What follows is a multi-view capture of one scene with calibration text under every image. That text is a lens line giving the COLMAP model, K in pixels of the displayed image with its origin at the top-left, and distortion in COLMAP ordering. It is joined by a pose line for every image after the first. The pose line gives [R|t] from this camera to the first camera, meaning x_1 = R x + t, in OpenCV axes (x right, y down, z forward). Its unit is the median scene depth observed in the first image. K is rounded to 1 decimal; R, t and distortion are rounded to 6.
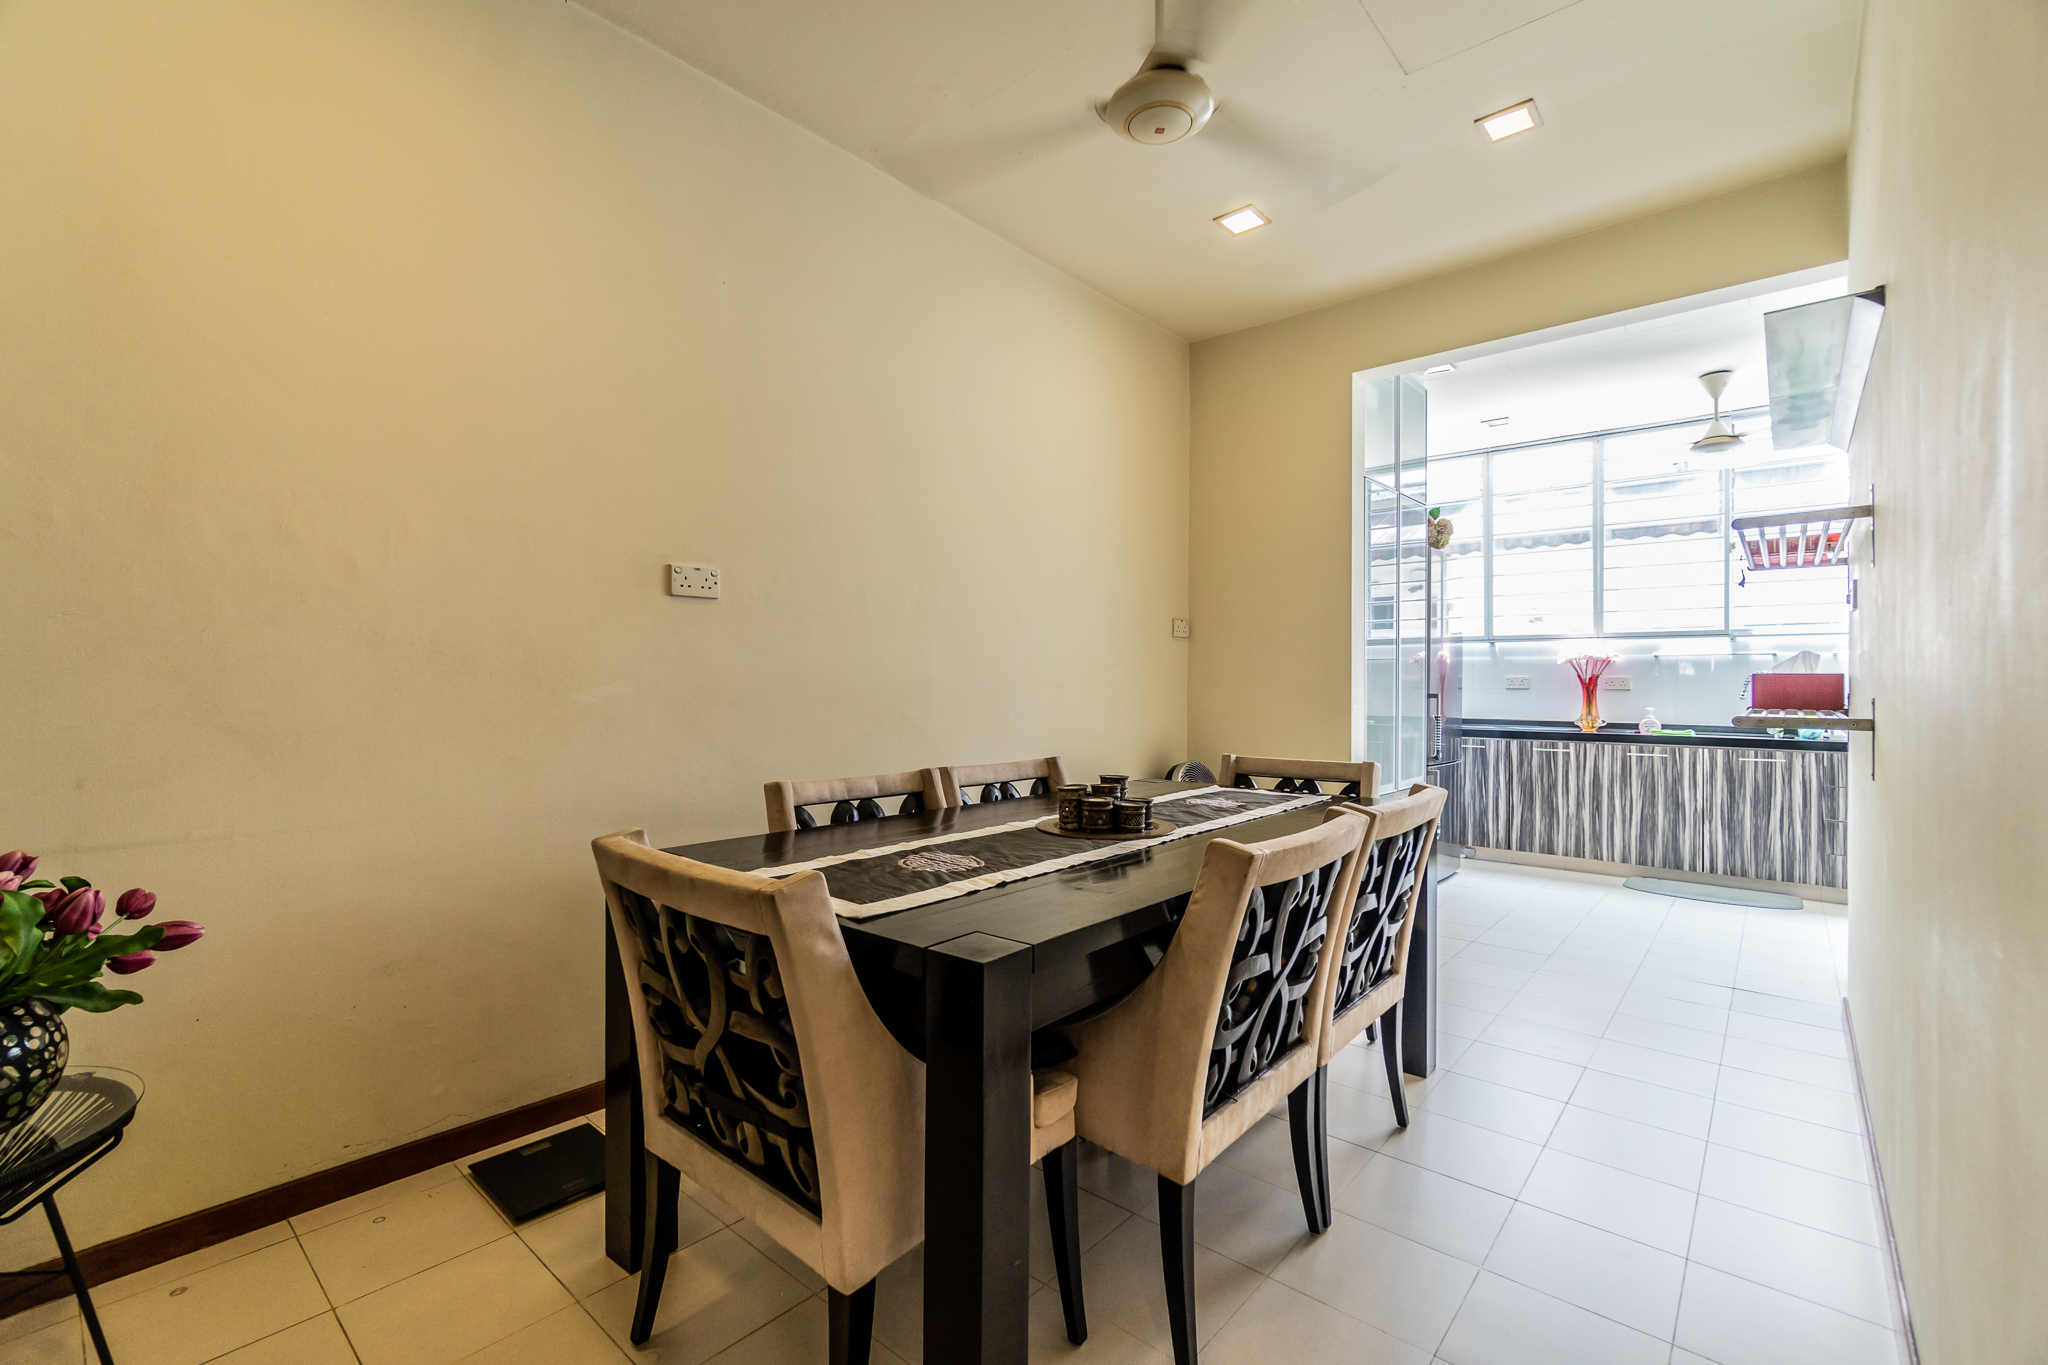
lens RADIAL K [[884.5, 0, 1029.3], [0, 884.5, 687.1], [0, 0, 1]] dist [-0.002274, -0.000423]
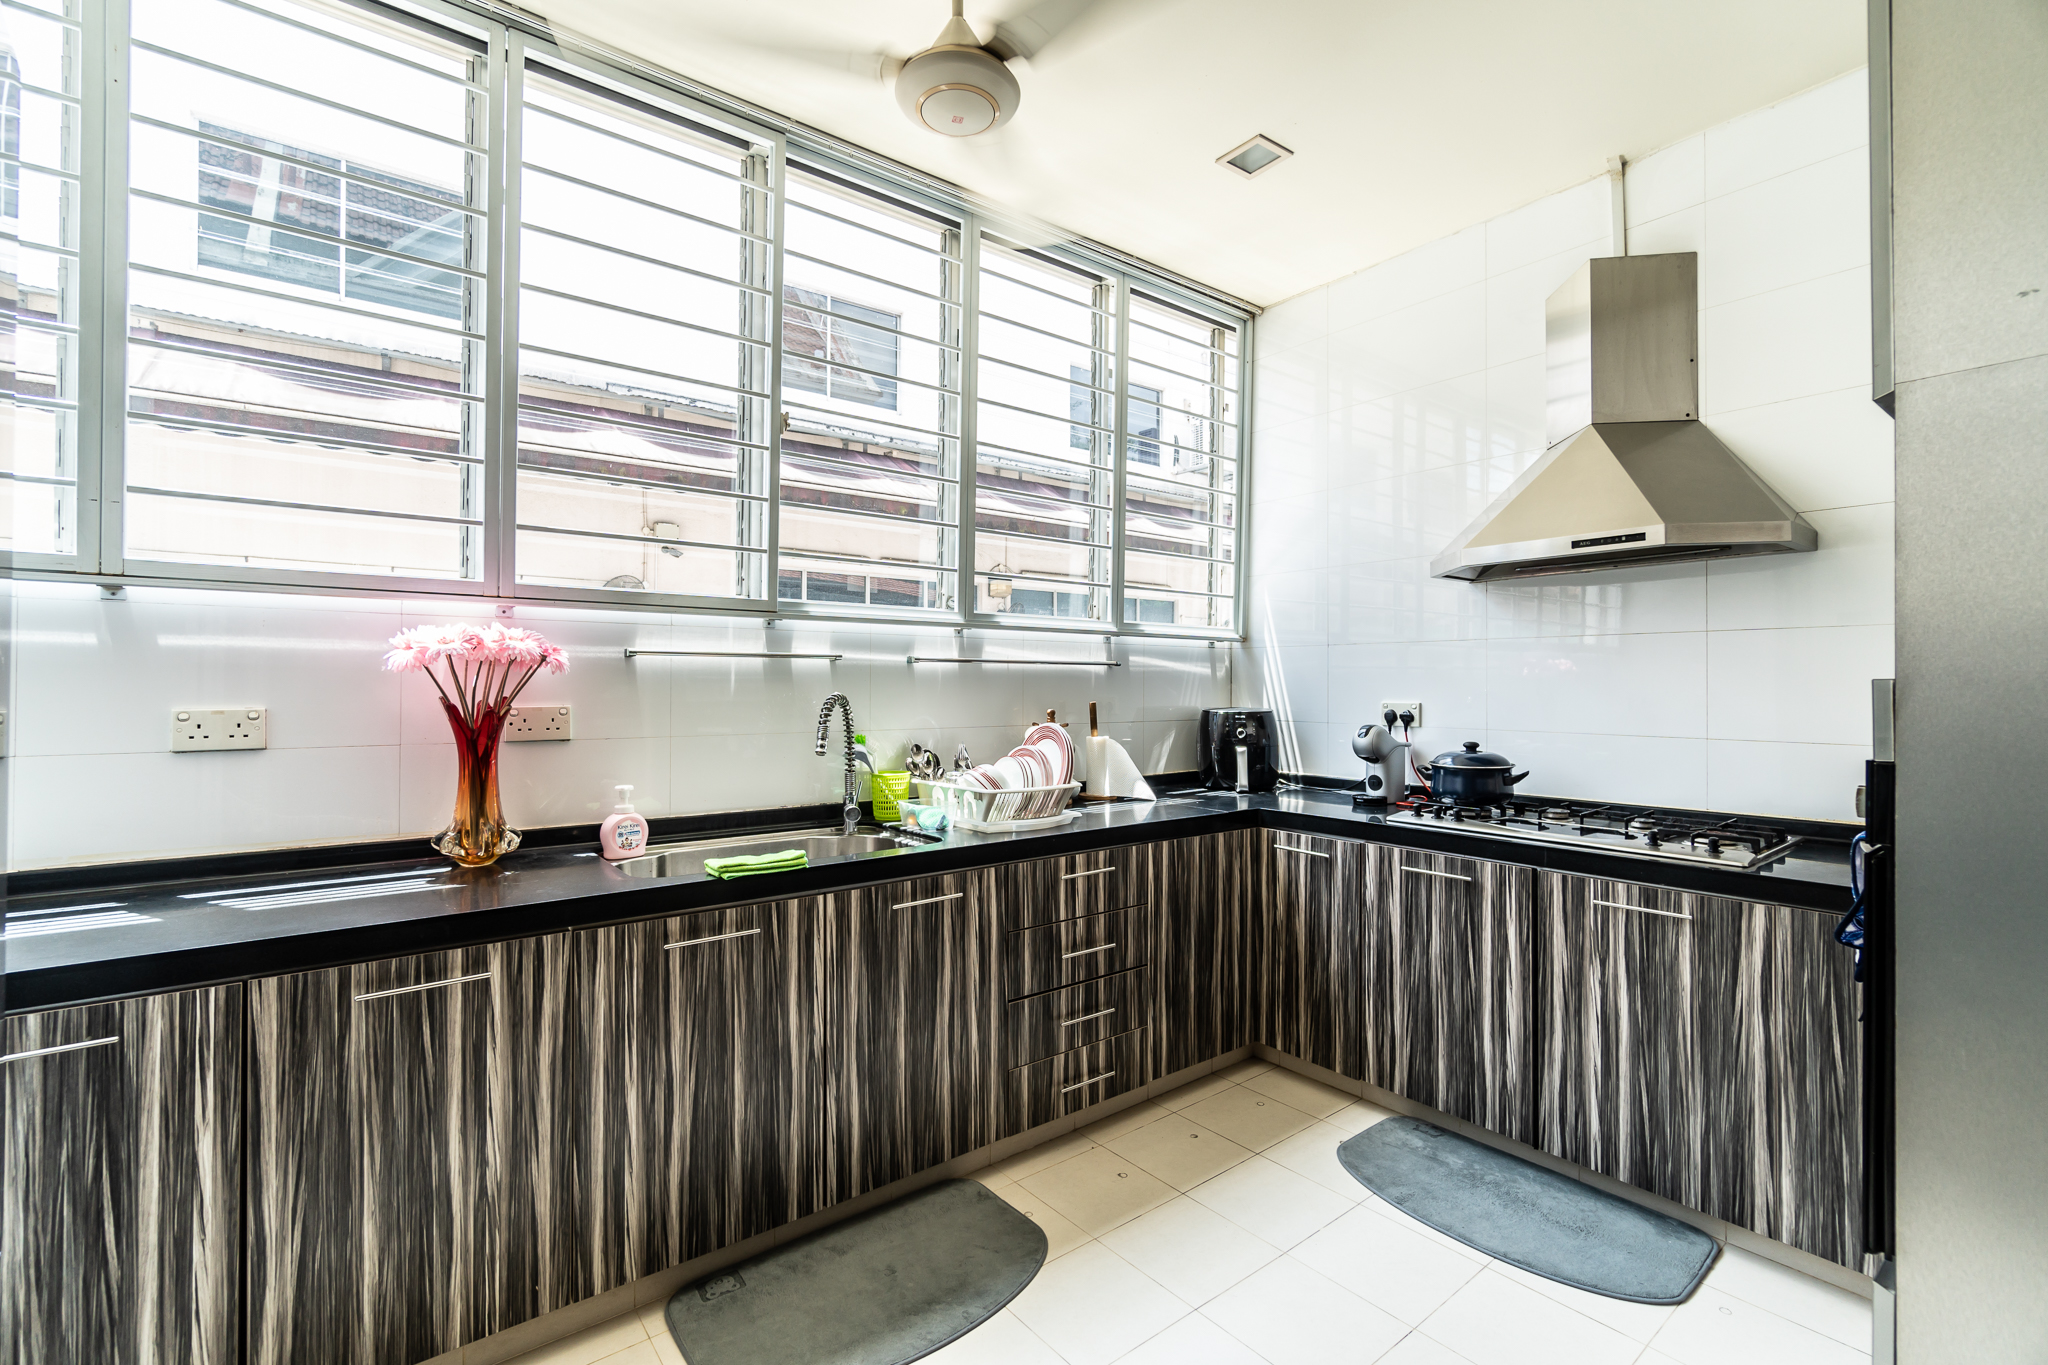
lens RADIAL K [[884.5, 0, 1012.4], [0, 884.5, 674.6], [0, 0, 1]] dist [-0.002274, -0.000423]
pose [[0.213670, -0.006989, 0.976881, 0.360277], [-0.005018, 0.999953, 0.008251, -0.030457], [-0.976893, -0.006665, 0.213625, 0.761683]]
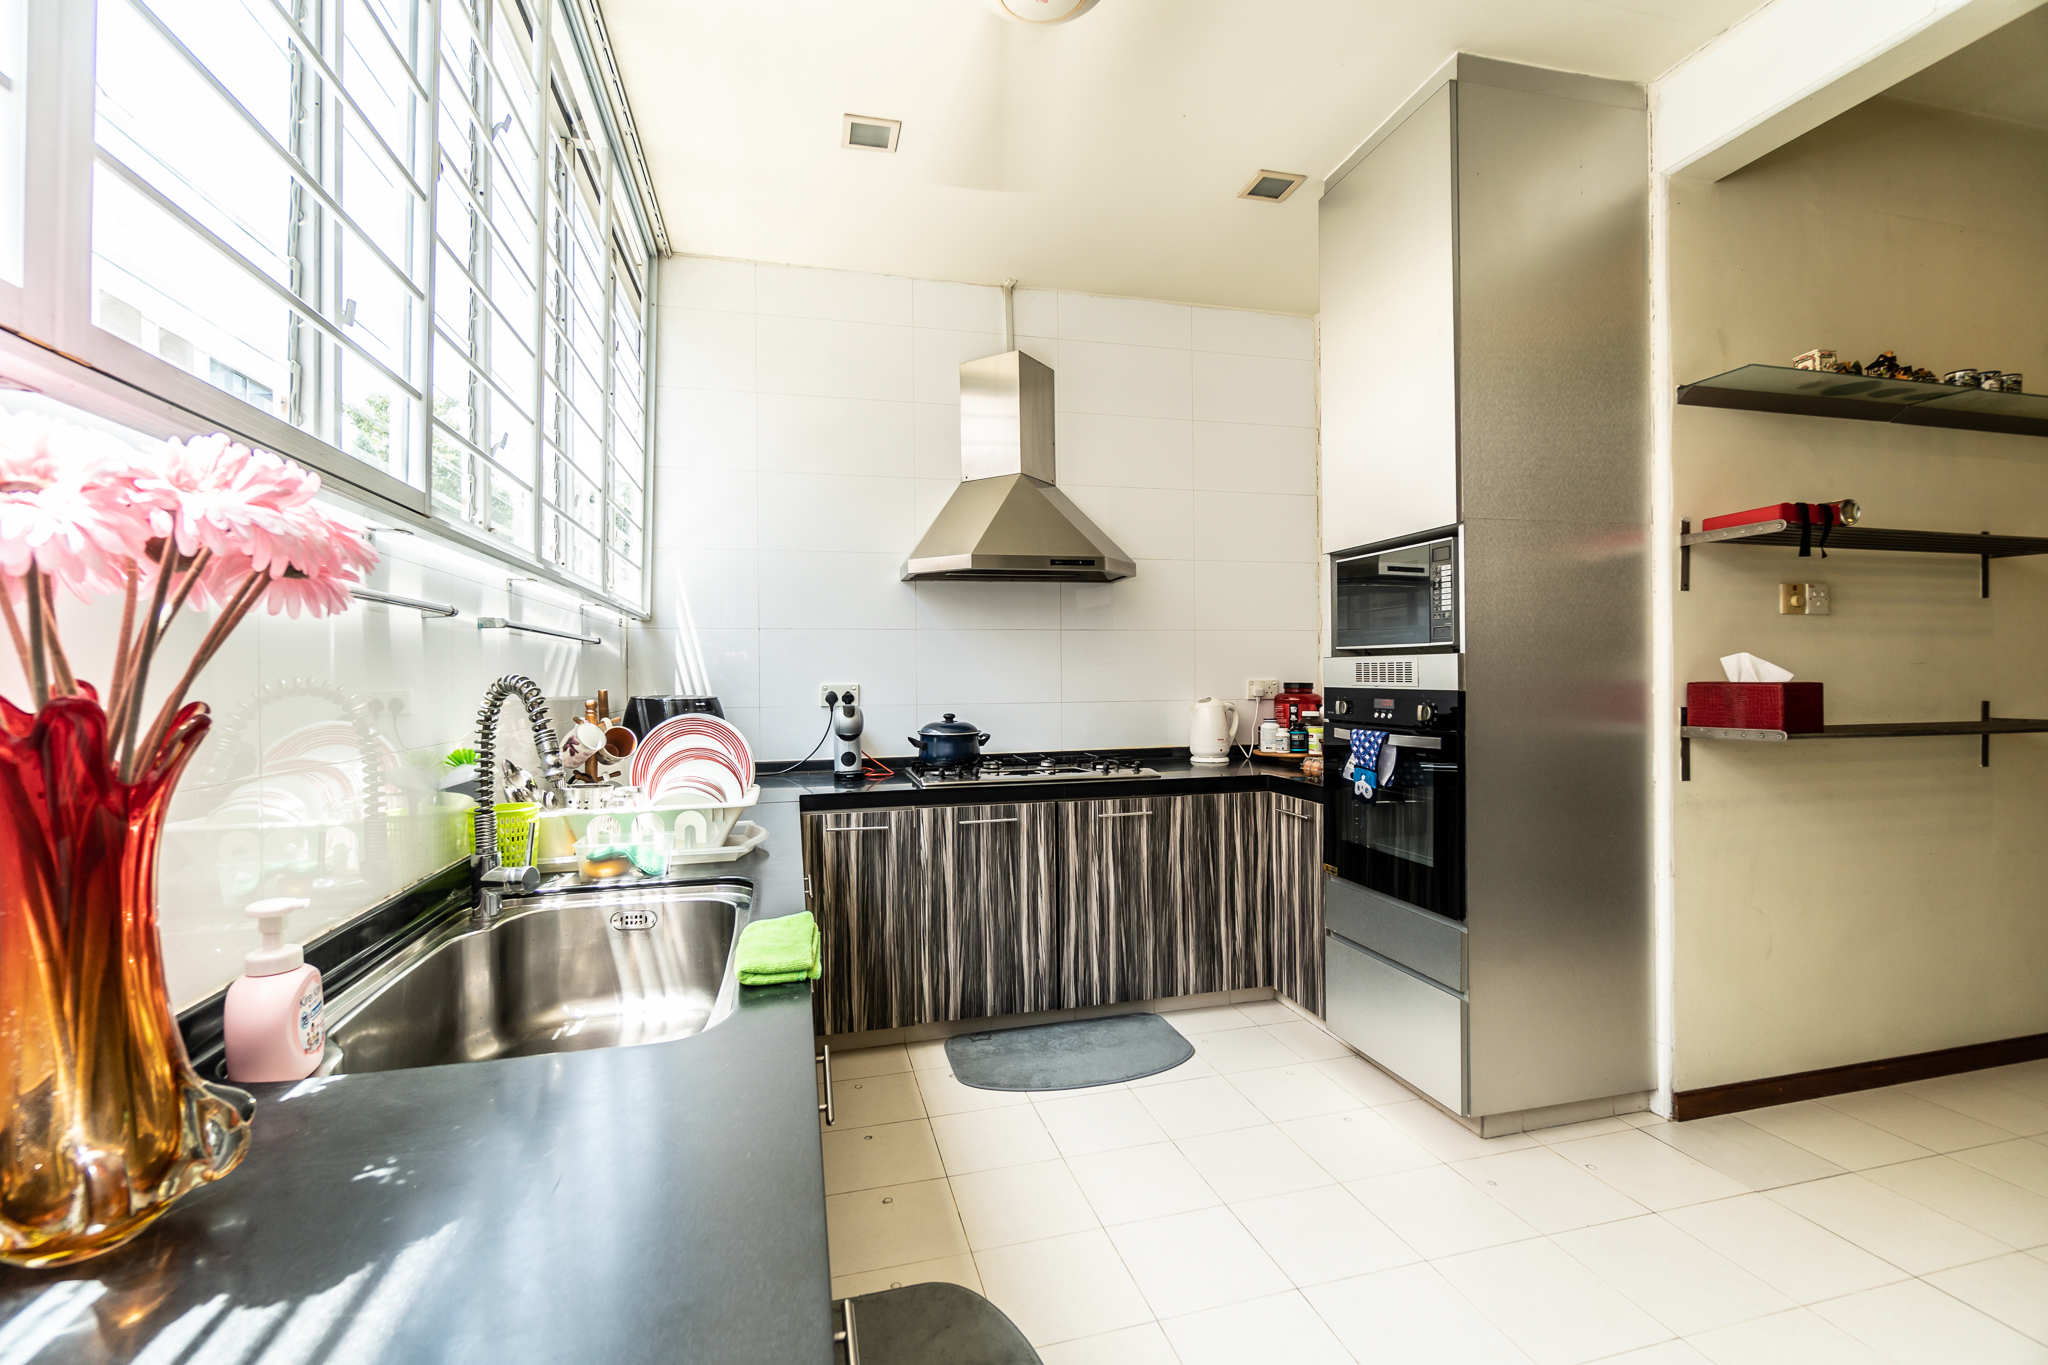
lens RADIAL K [[884.5, 0, 1007.7], [0, 884.5, 671.6], [0, 0, 1]] dist [-0.002274, -0.000423]
pose [[-0.810387, -0.006795, 0.585856, 0.527387], [-0.009124, 0.999958, -0.001022, -0.017365], [-0.585824, -0.006173, -0.810414, 1.101220]]
